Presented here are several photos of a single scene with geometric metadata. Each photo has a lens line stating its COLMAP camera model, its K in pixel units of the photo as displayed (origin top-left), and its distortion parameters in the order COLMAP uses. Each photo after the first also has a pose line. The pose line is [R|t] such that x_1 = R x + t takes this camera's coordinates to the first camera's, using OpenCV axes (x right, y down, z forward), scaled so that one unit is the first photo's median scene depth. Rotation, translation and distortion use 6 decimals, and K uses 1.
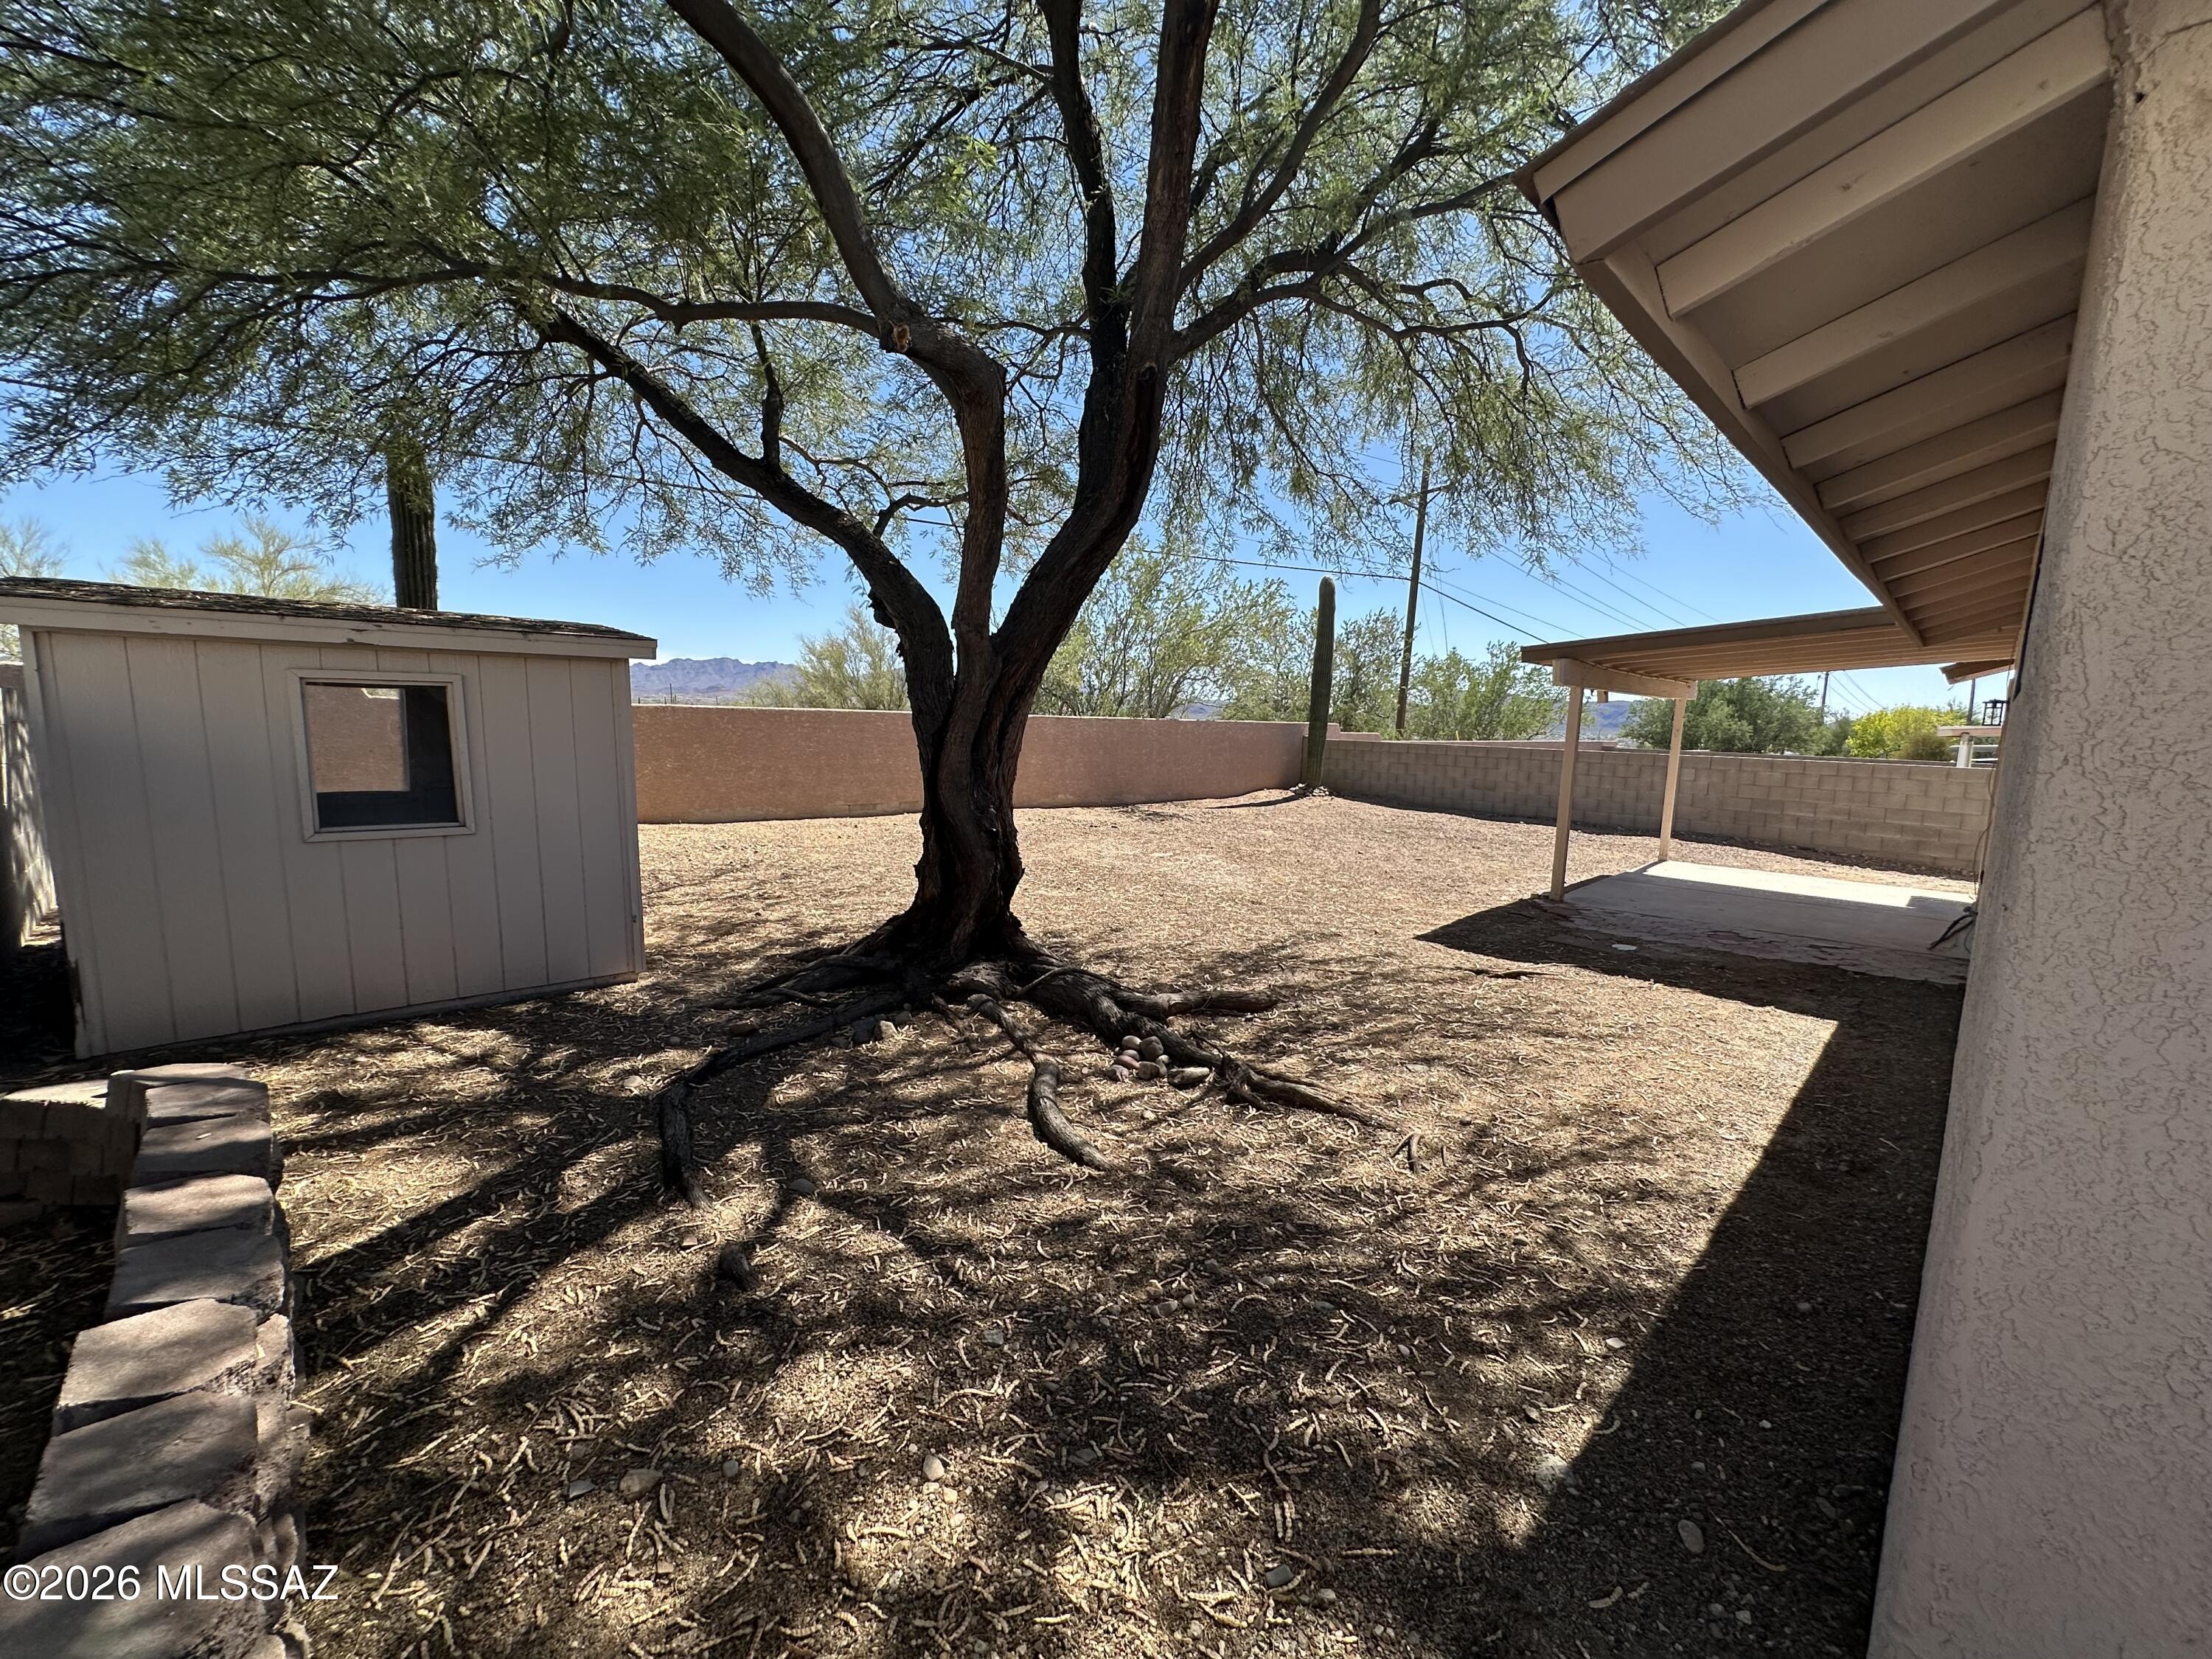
lens RADIAL K [[874.7, 0, 1122.1], [0, 874.7, 822.7], [0, 0, 1]] dist [0.000224, 0.000306]
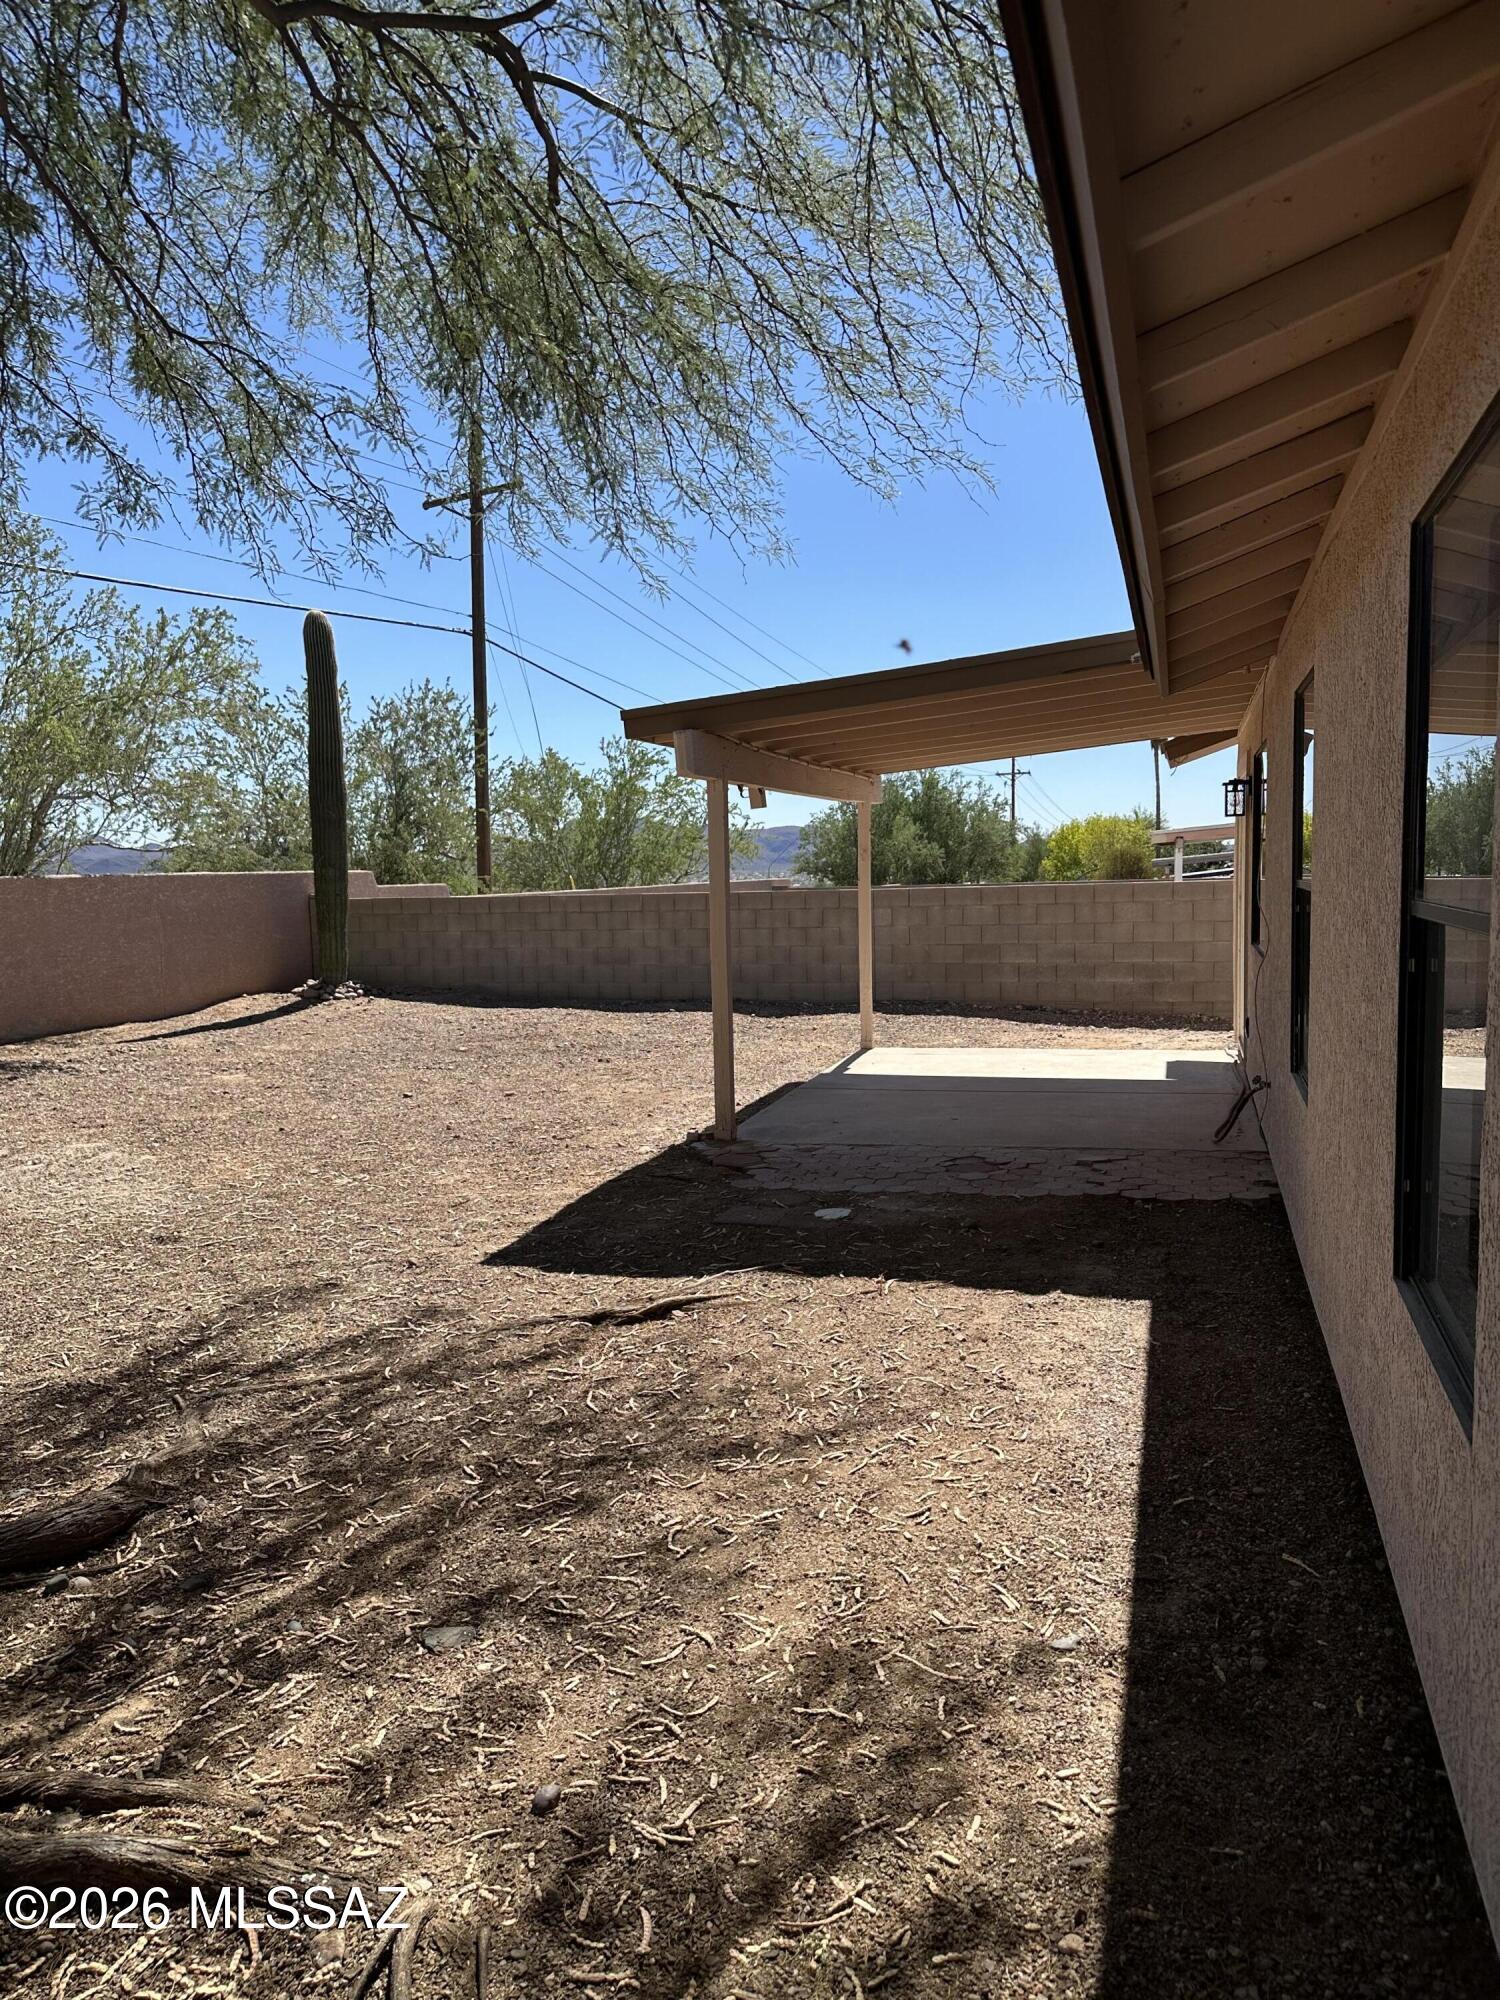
lens RADIAL K [[1396.7, 0, 746.3], [0, 1396.7, 1000.4], [0, 0, 1]] dist [0.028627, -0.041308]
pose [[0.884322, -0.095322, 0.457043, 0.067443], [0.106226, 0.994340, 0.001849, -0.004818], [-0.454633, 0.046914, 0.889443, 0.115956]]
